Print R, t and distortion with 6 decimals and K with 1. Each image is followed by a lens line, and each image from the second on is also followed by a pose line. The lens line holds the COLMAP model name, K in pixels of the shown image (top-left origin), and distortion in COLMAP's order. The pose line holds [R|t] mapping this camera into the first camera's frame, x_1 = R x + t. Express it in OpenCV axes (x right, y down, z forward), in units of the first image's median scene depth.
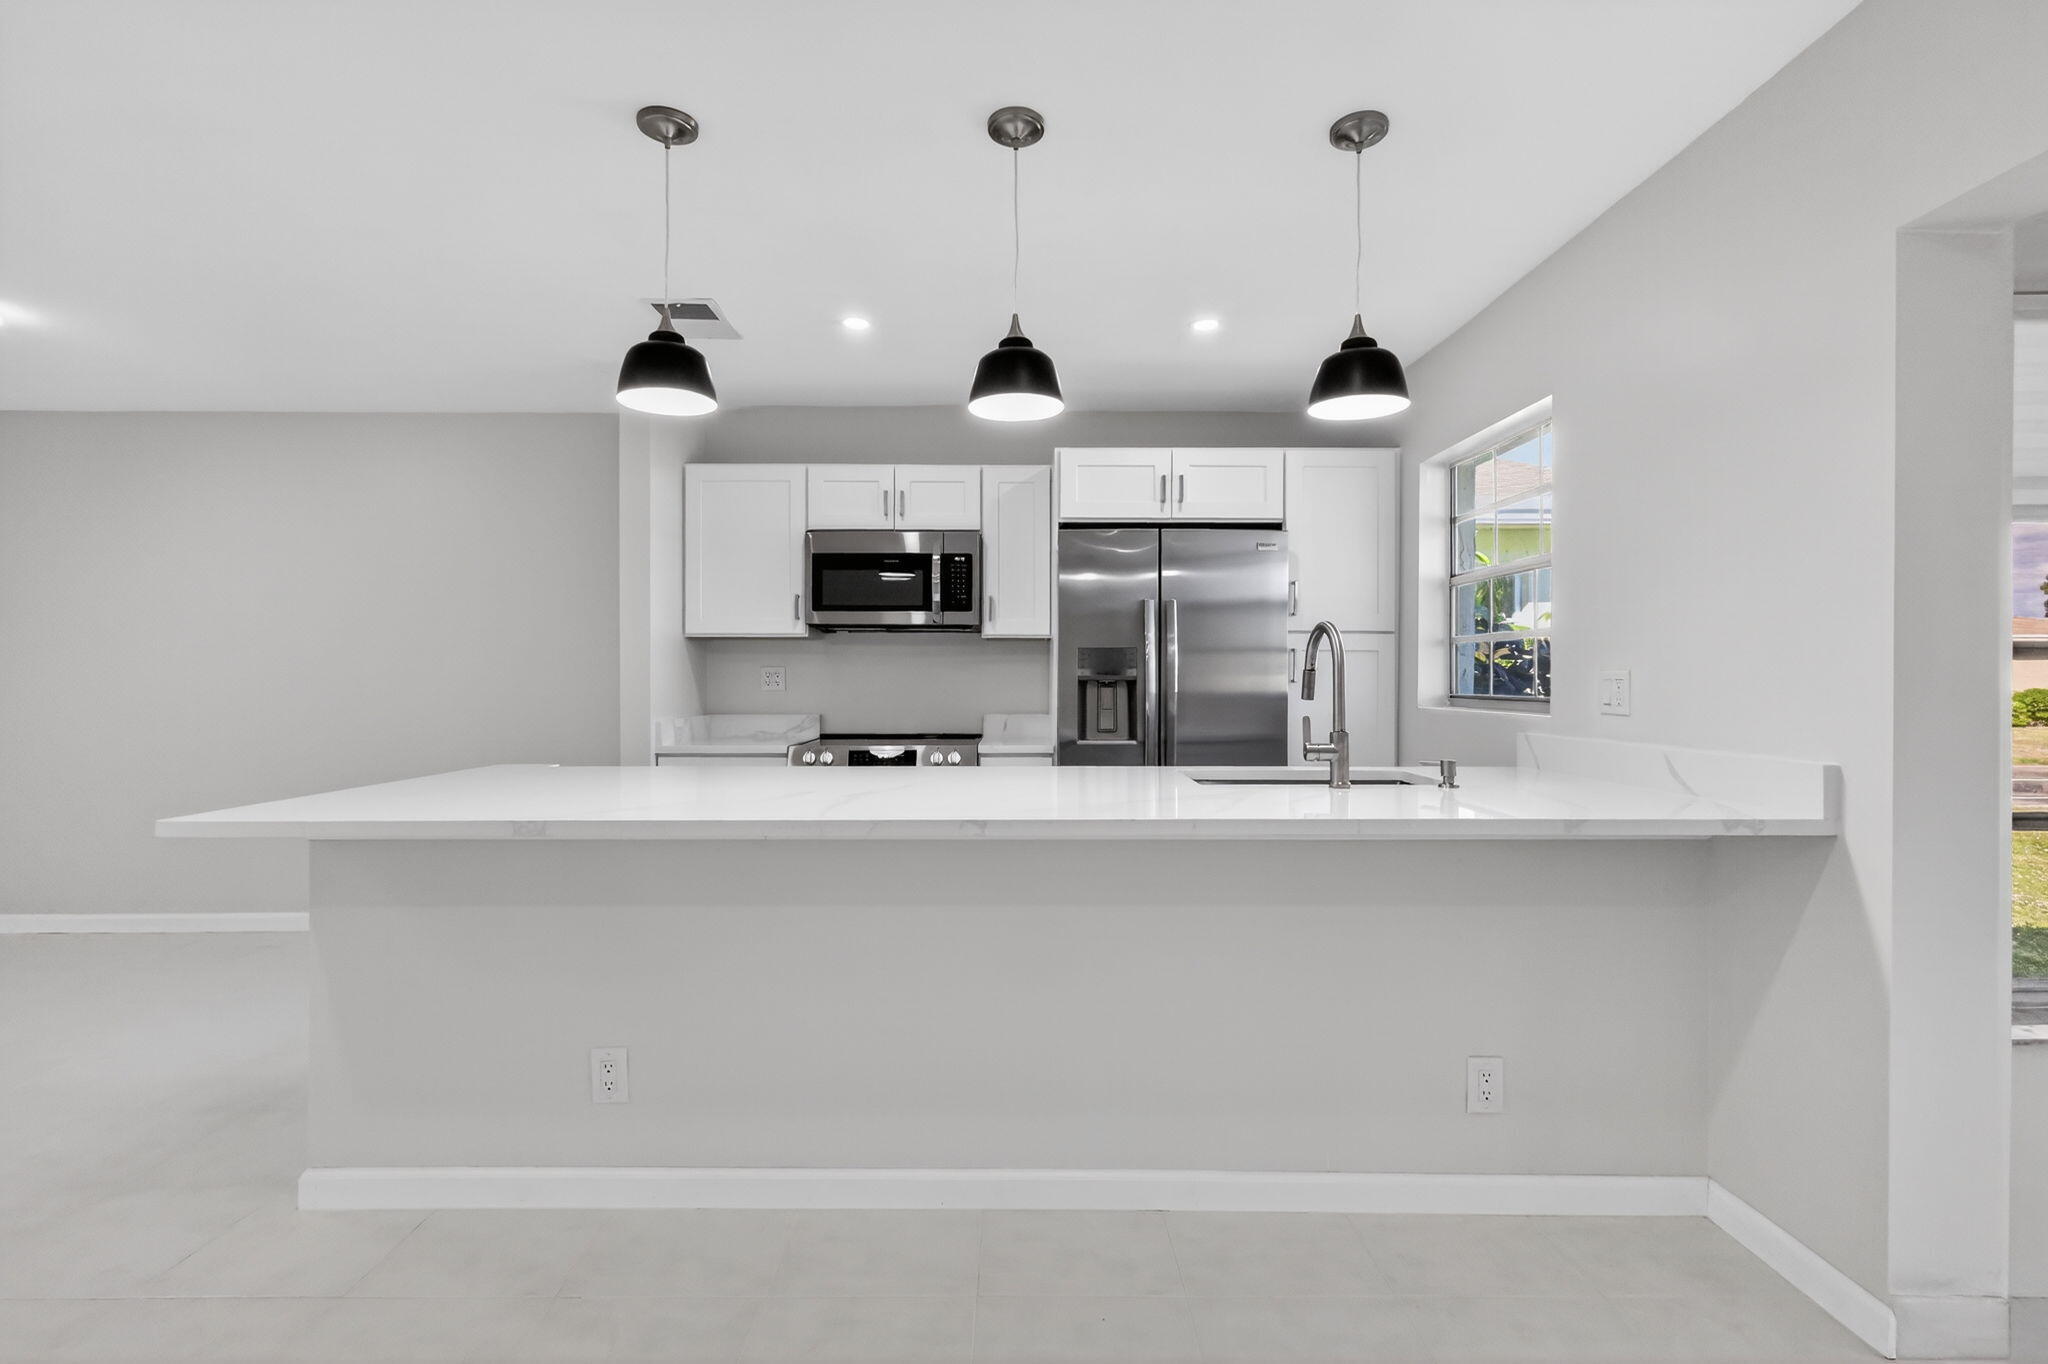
lens RADIAL K [[949.3, 0, 1024.0], [0, 949.3, 682.0], [0, 0, 1]] dist [-0.000195, 0.000050]
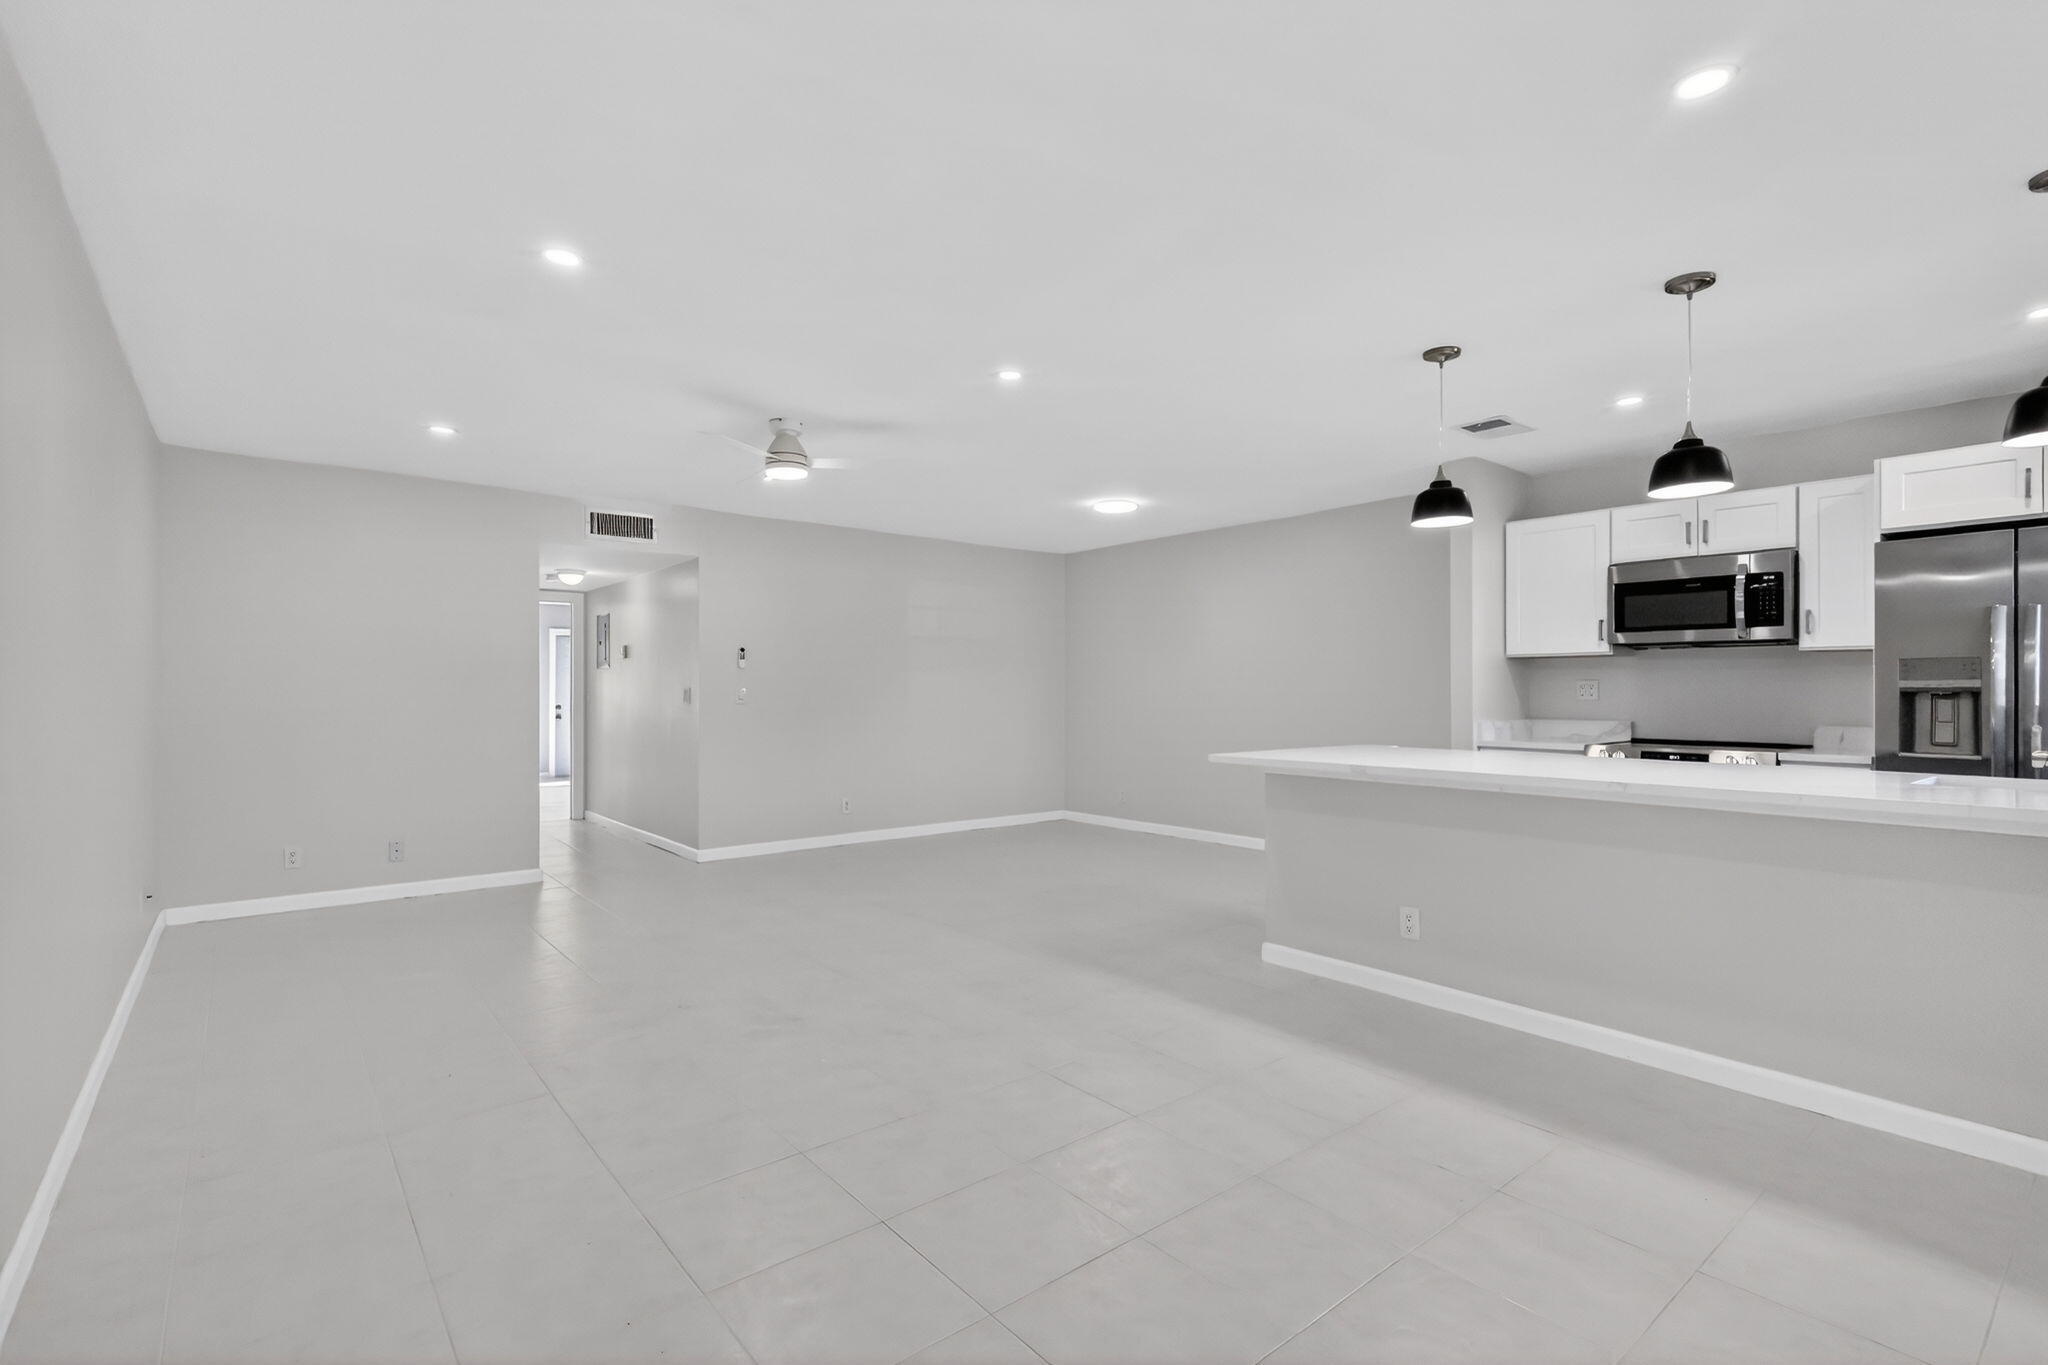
lens RADIAL K [[900.3, 0, 1024.0], [0, 900.3, 682.5], [0, 0, 1]] dist [-0.037489, -0.000043]
pose [[0.611636, -0.006123, -0.791116, 0.199379], [-0.004860, 0.999922, -0.011497, 0.003545], [0.791124, 0.010877, 0.611559, -0.257874]]
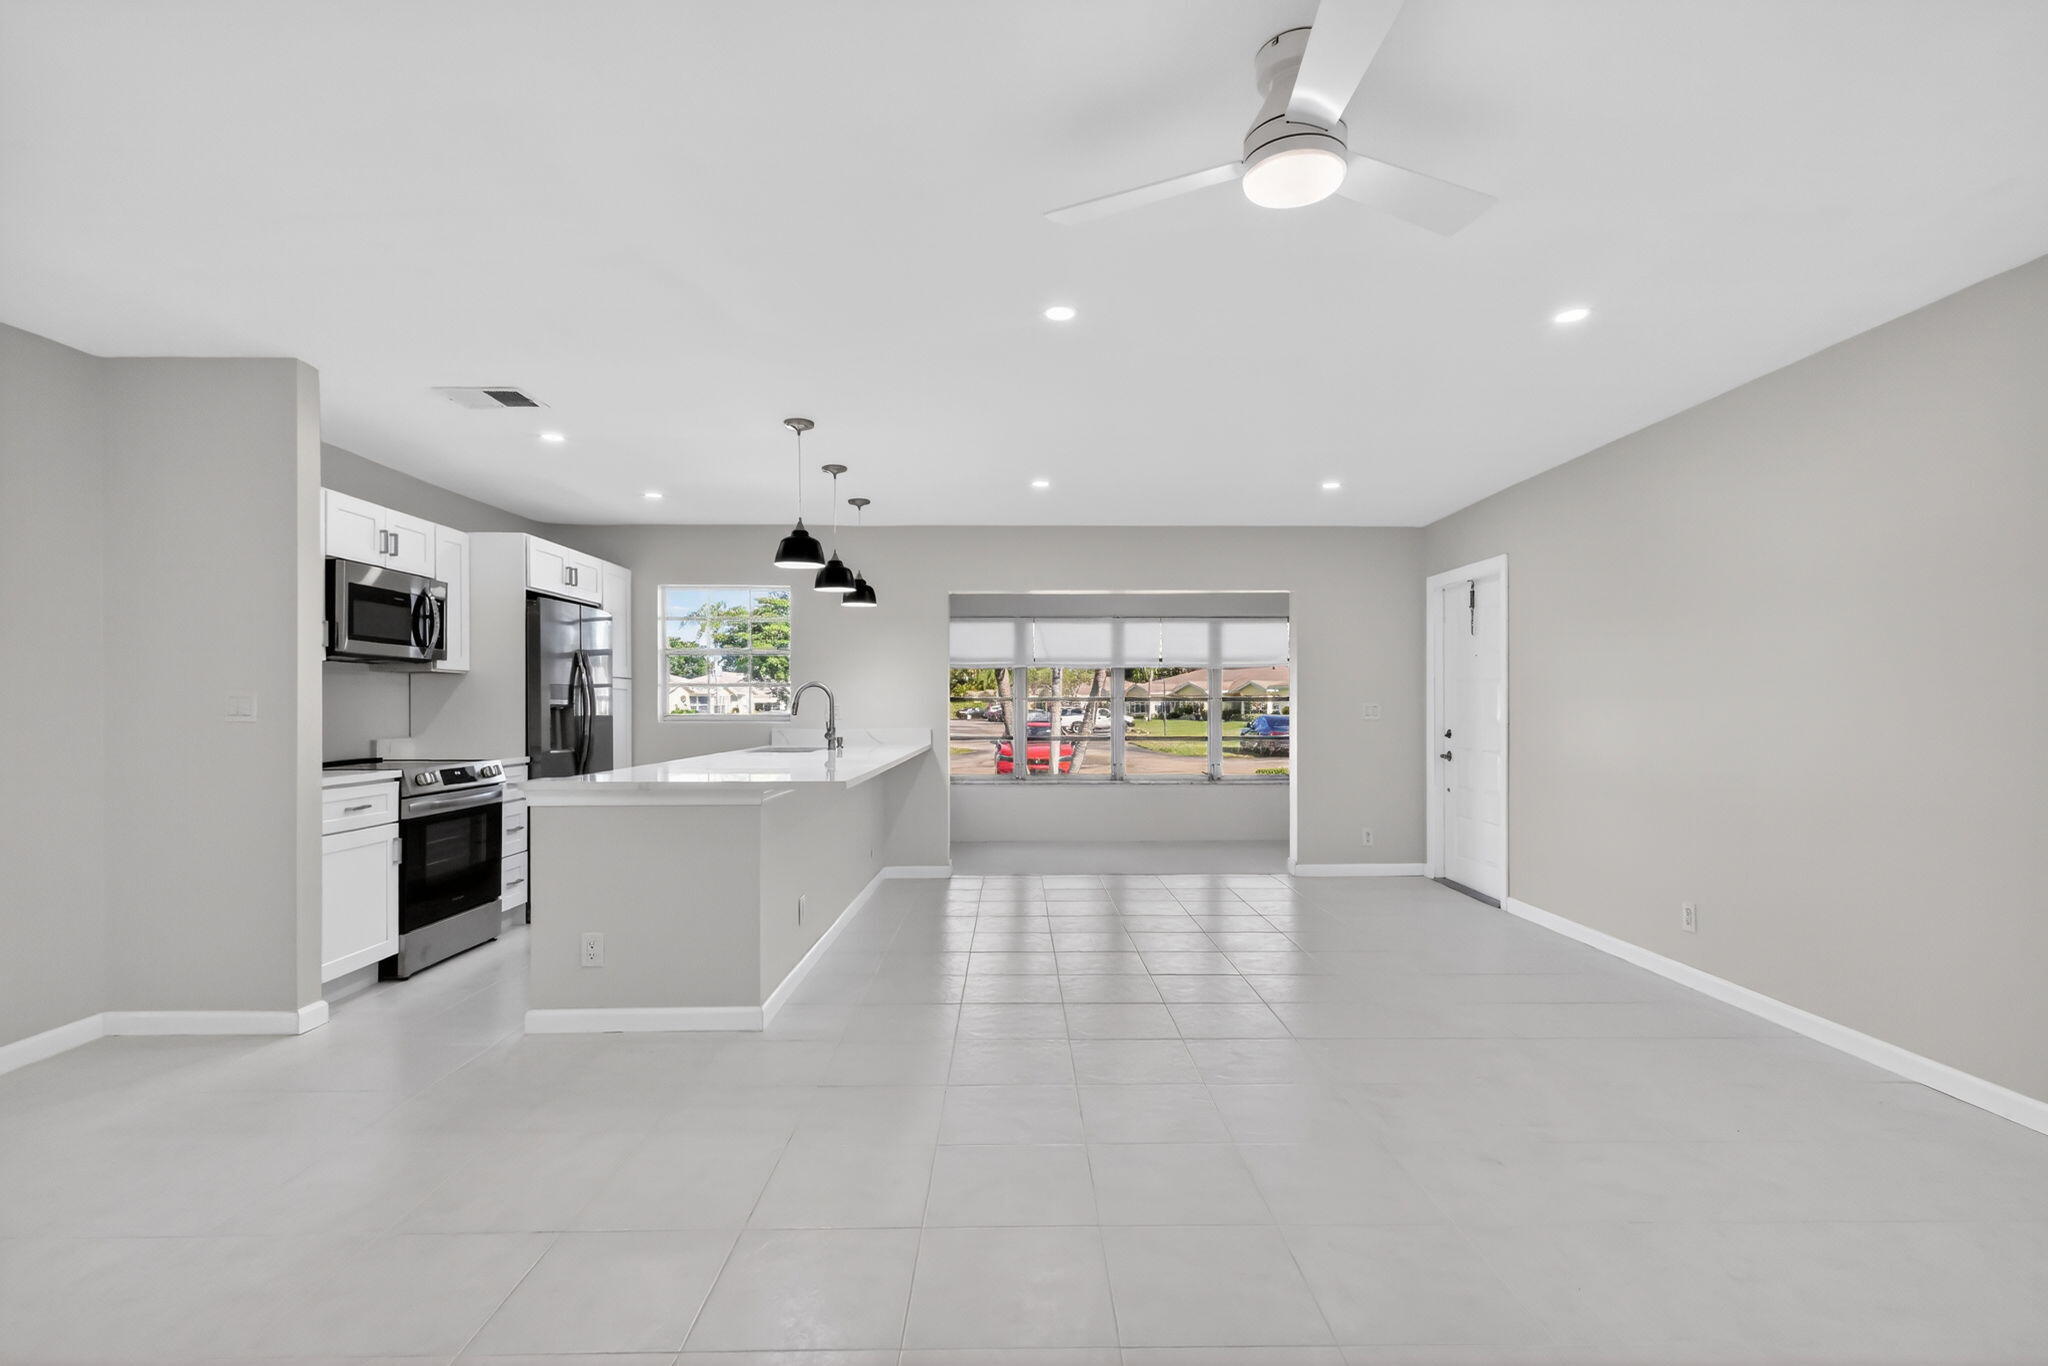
lens RADIAL K [[959.0, 0, 1050.7], [0, 959.0, 698.2], [0, 0, 1]] dist [0.000241, -0.000095]
pose [[-0.016717, 0.004925, 0.999848, -1.260500], [0.000759, 0.999988, -0.004913, -0.006705], [-0.999860, 0.000676, -0.016720, 0.266351]]
